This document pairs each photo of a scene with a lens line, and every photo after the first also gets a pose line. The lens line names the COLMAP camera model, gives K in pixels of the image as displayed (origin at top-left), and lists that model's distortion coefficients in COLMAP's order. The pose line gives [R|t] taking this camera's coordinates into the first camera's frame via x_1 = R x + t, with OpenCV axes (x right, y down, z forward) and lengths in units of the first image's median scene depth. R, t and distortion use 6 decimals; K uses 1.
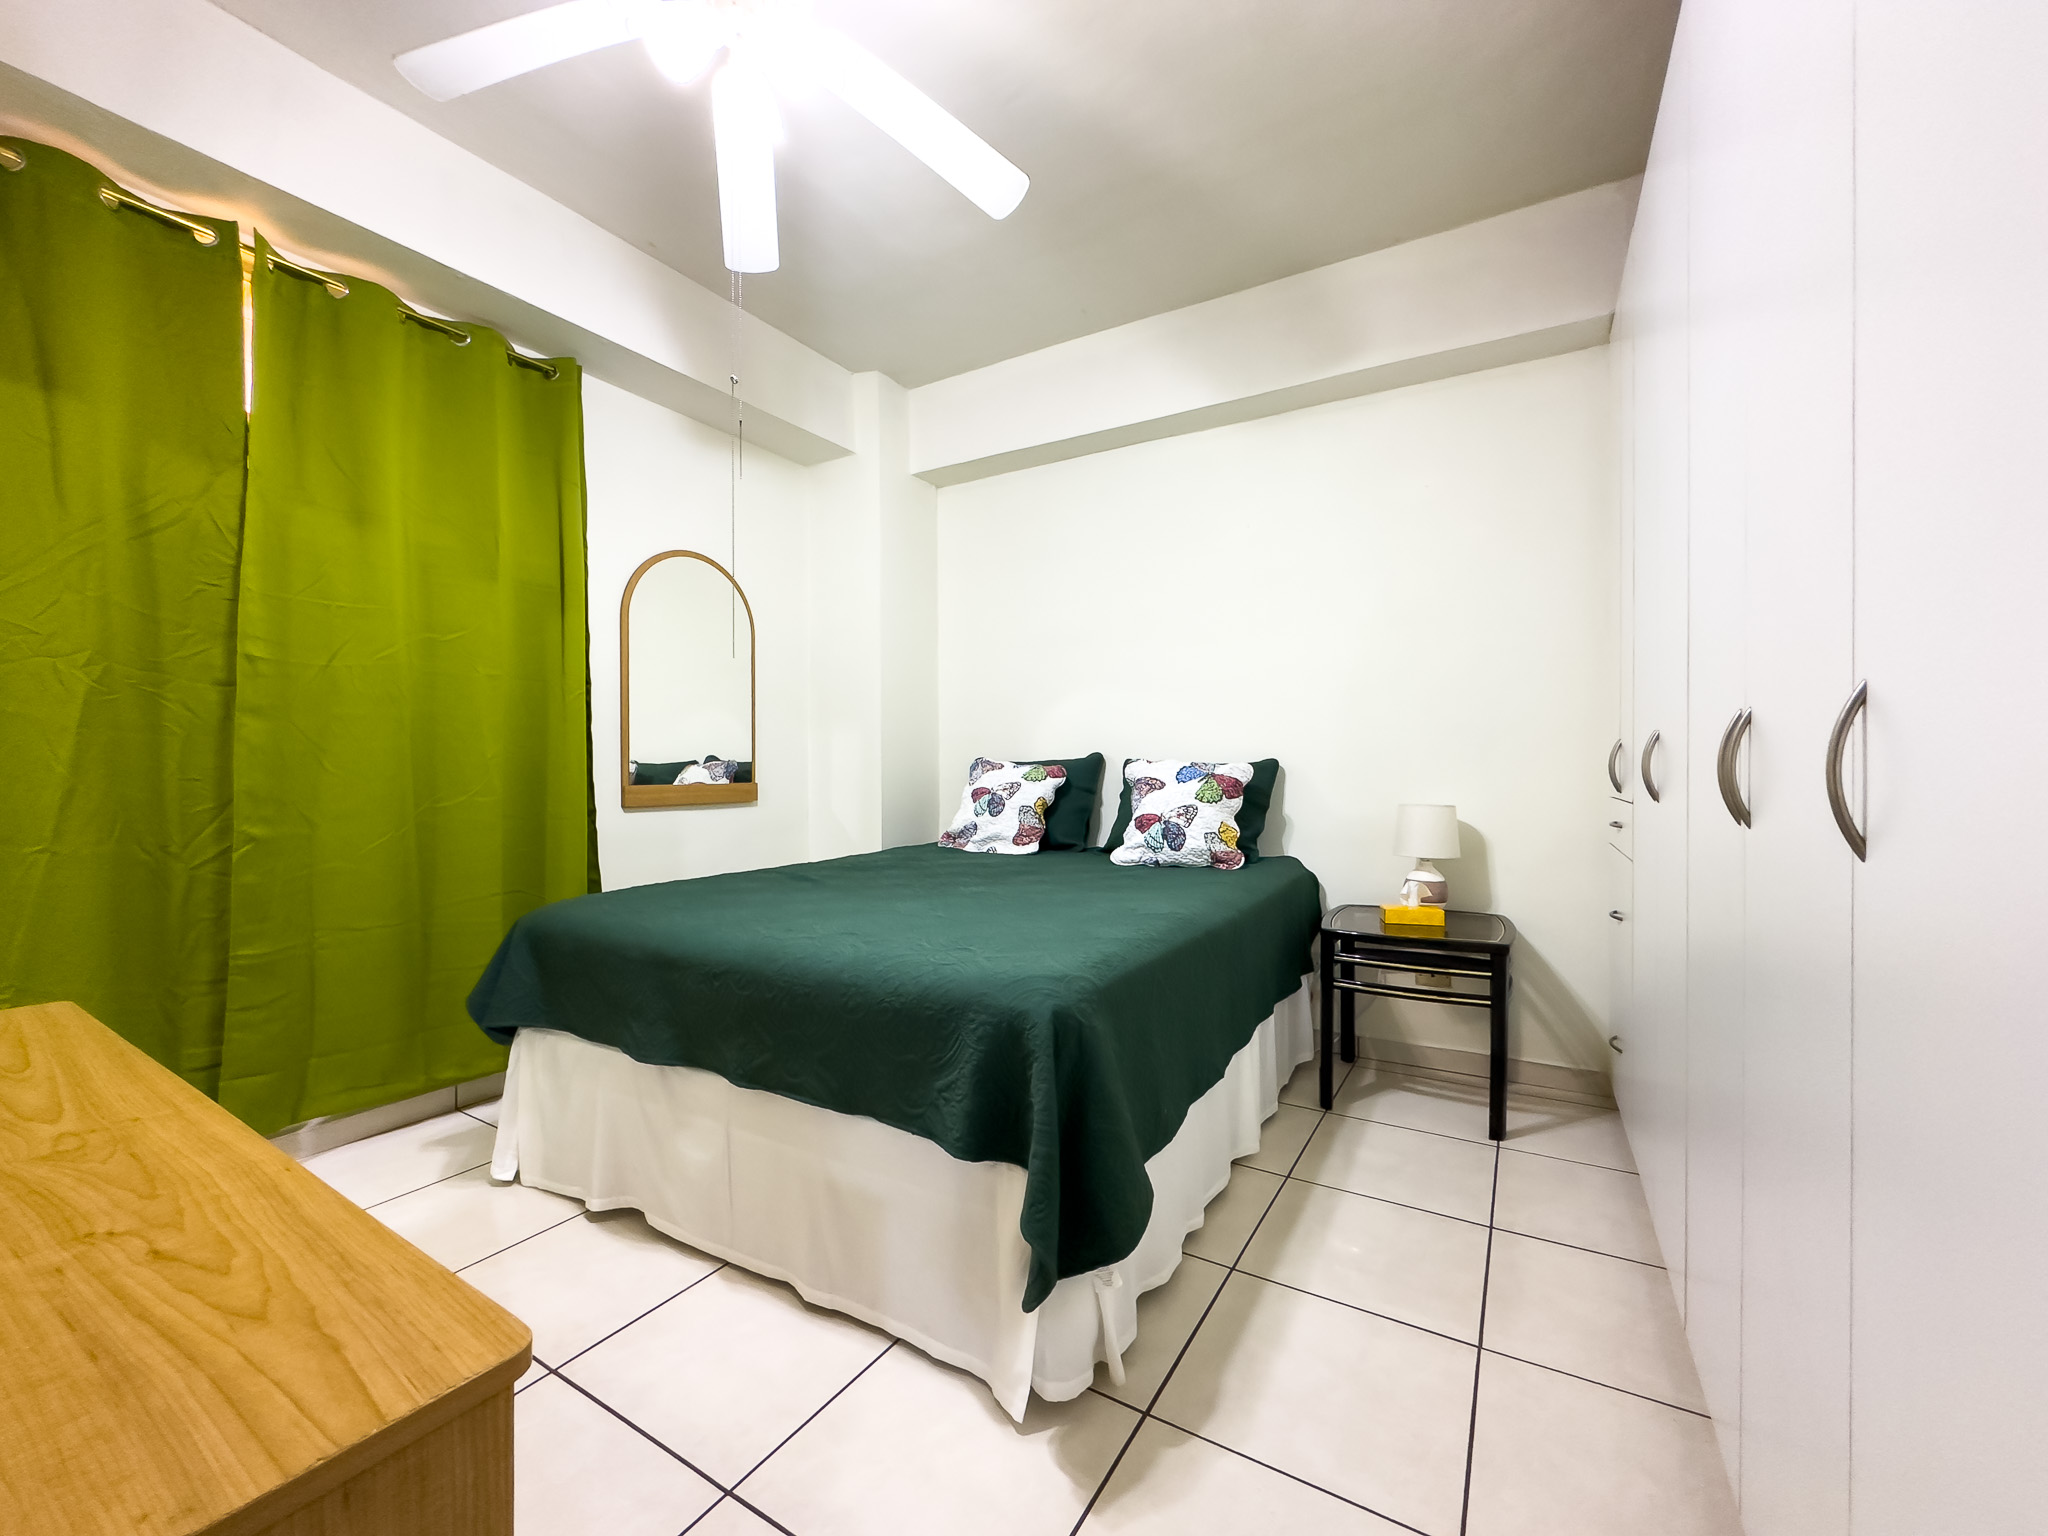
lens RADIAL K [[836.6, 0, 1021.0], [0, 836.6, 762.8], [0, 0, 1]] dist [0.000545, 0.000373]
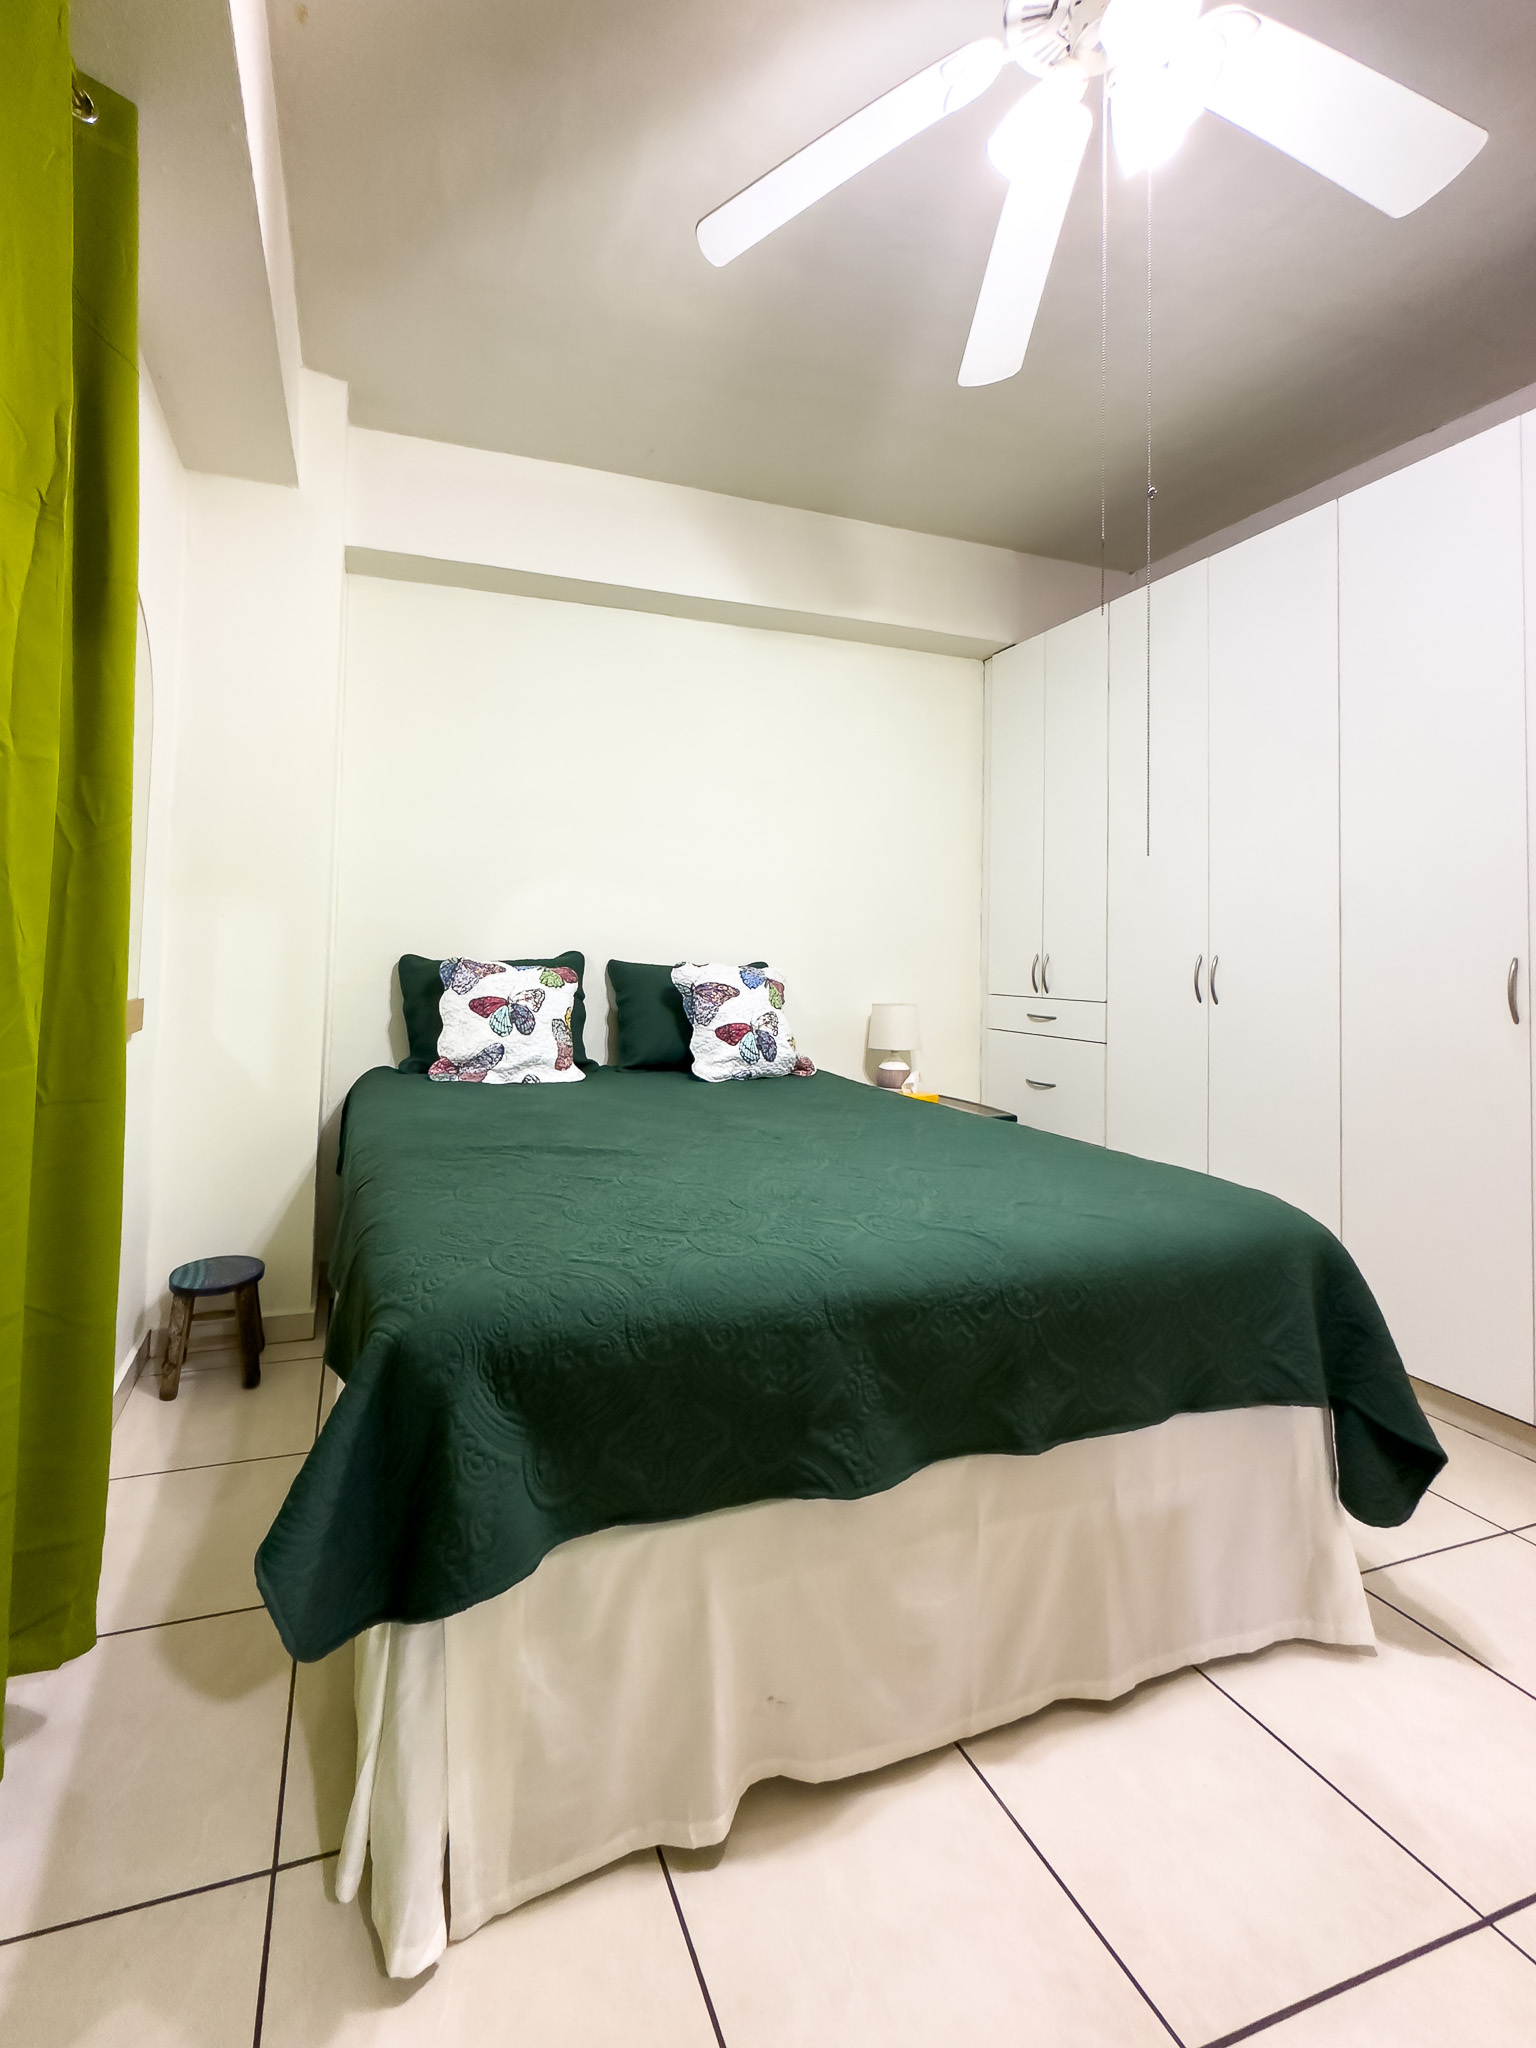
lens RADIAL K [[881.1, 0, 647.3], [0, 881.1, 905.8], [0, 0, 1]] dist [-0.000264, -0.000080]
pose [[0.658172, 0.050683, 0.751159, -0.847251], [-0.018645, 0.998523, -0.051036, -0.022318], [-0.752637, 0.019585, 0.658145, 0.560892]]
